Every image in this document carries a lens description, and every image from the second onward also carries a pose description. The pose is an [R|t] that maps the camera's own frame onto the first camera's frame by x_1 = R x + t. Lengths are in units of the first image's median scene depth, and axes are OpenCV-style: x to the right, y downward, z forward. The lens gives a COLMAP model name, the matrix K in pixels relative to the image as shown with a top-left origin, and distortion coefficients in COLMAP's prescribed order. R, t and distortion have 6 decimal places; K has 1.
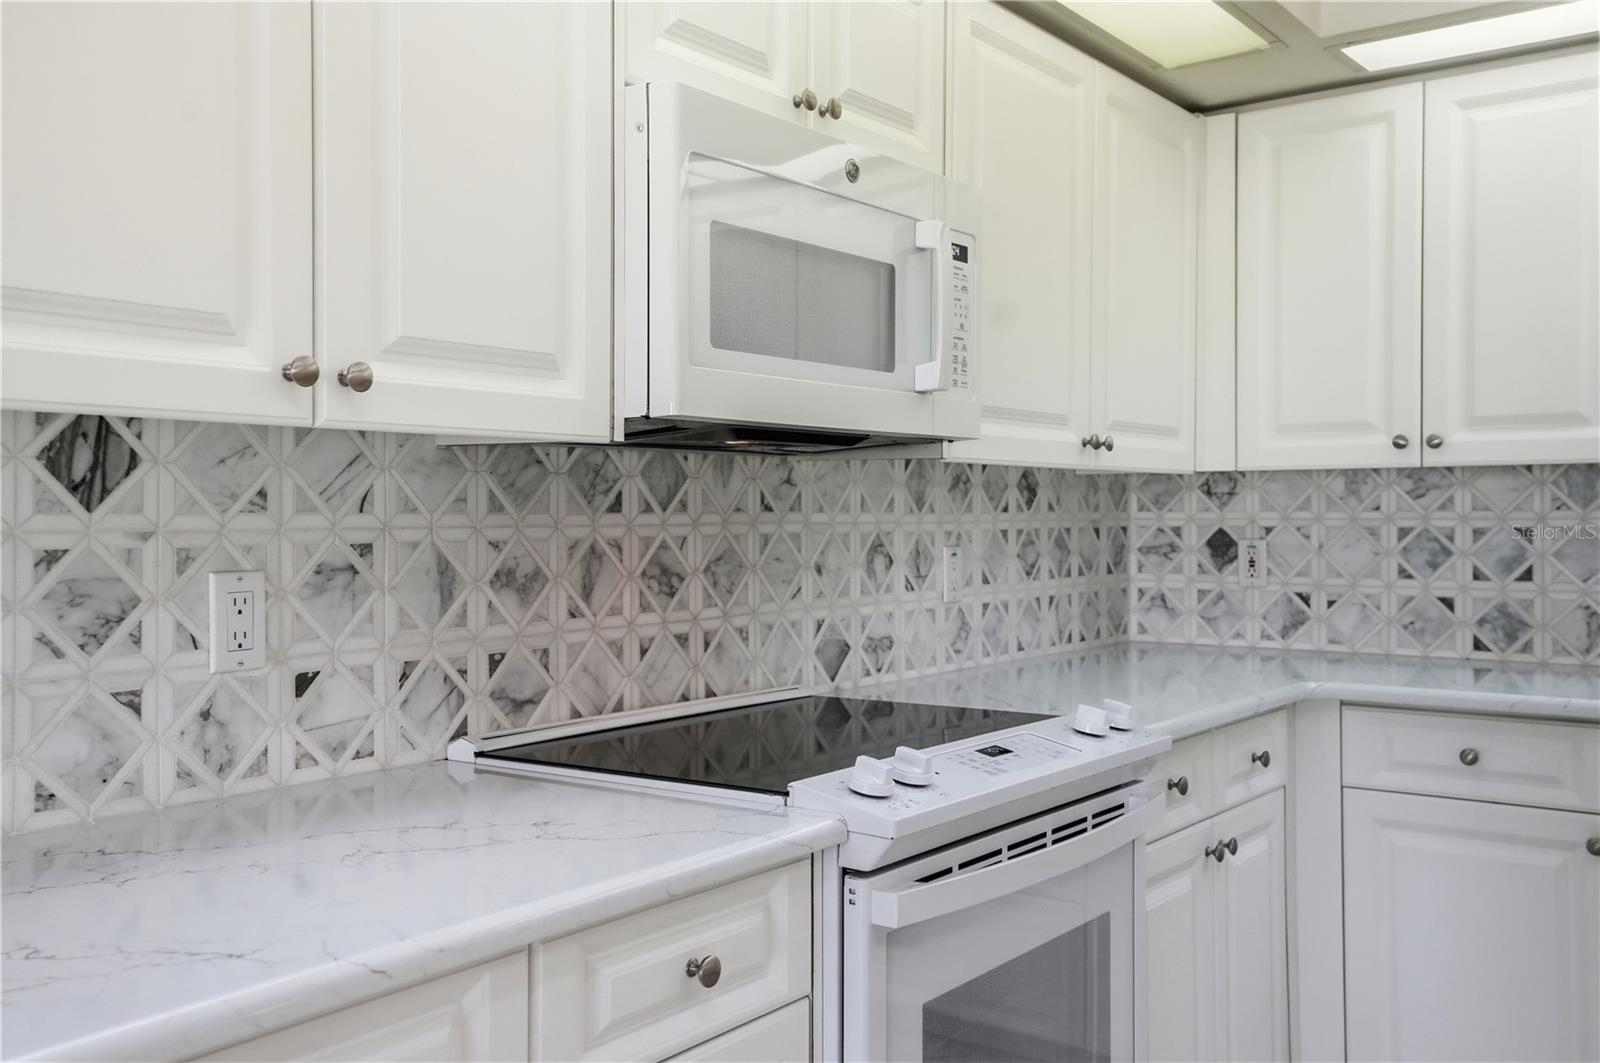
lens RADIAL K [[1491.2, 0, 804.1], [0, 1491.2, 519.5], [0, 0, 1]] dist [0.060090, 0.000000]
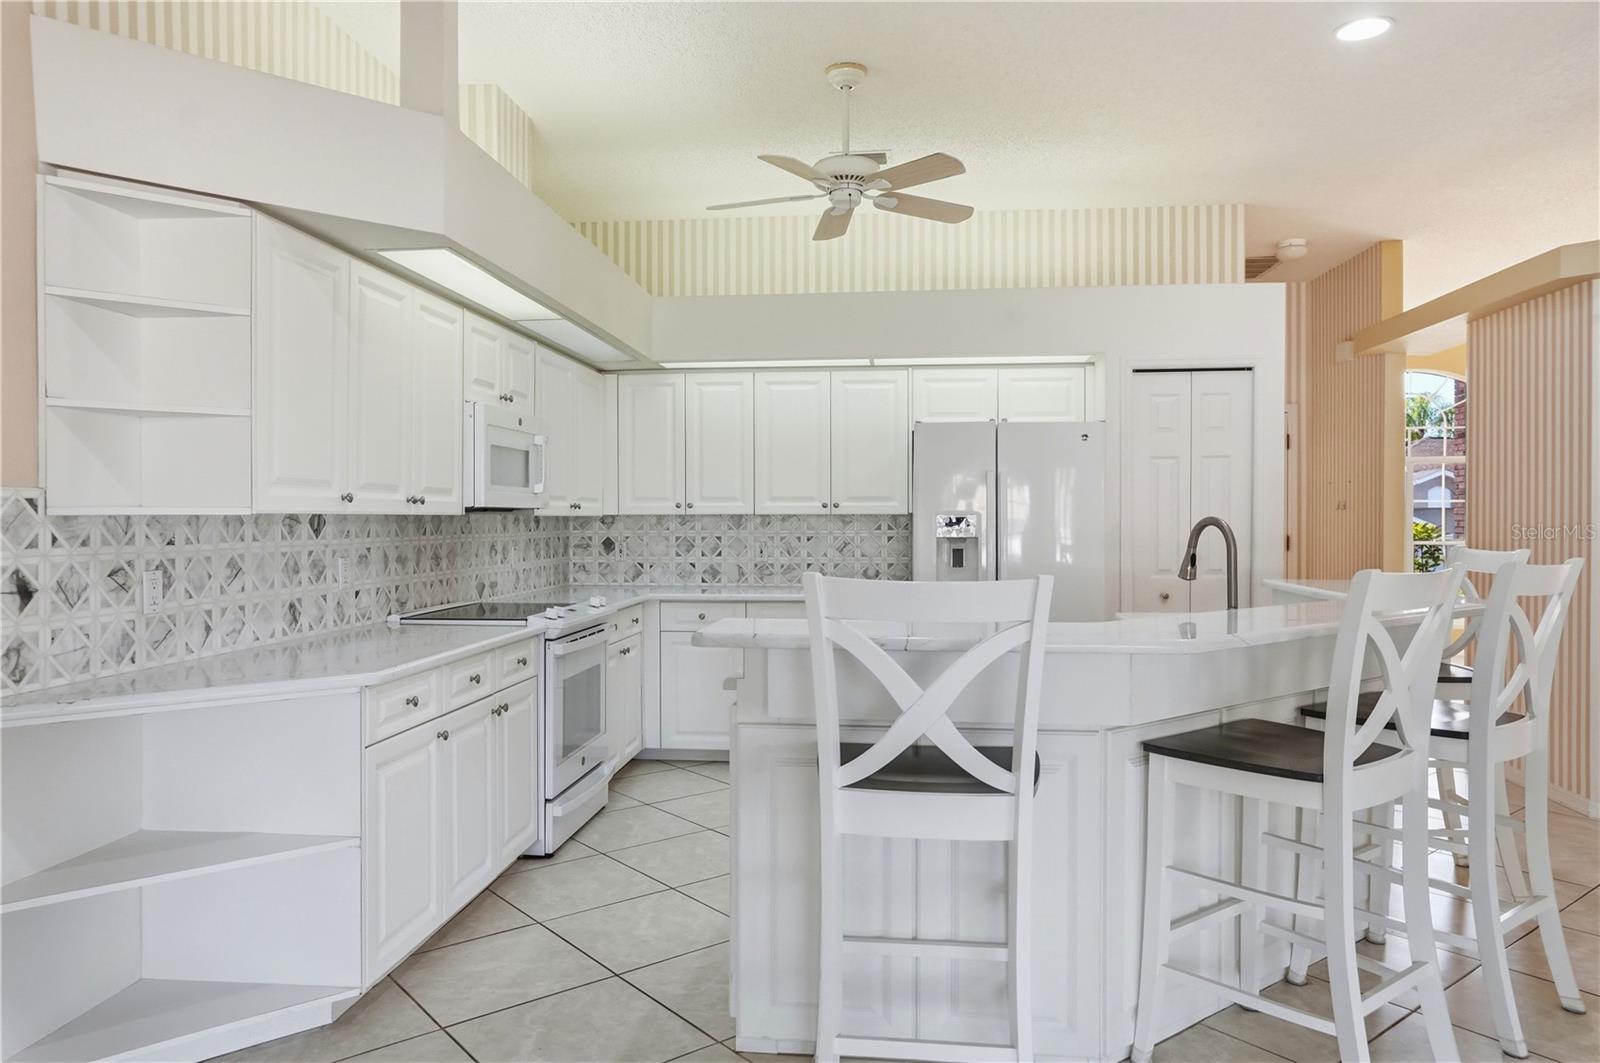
lens RADIAL K [[1046.5, 0, 806.8], [0, 1046.5, 532.7], [0, 0, 1]] dist [0.021549, -0.000889]
pose [[0.861142, -0.004765, 0.508341, -0.388425], [0.000264, 0.999960, 0.008926, -0.020635], [-0.508364, -0.007552, 0.861109, -0.792645]]
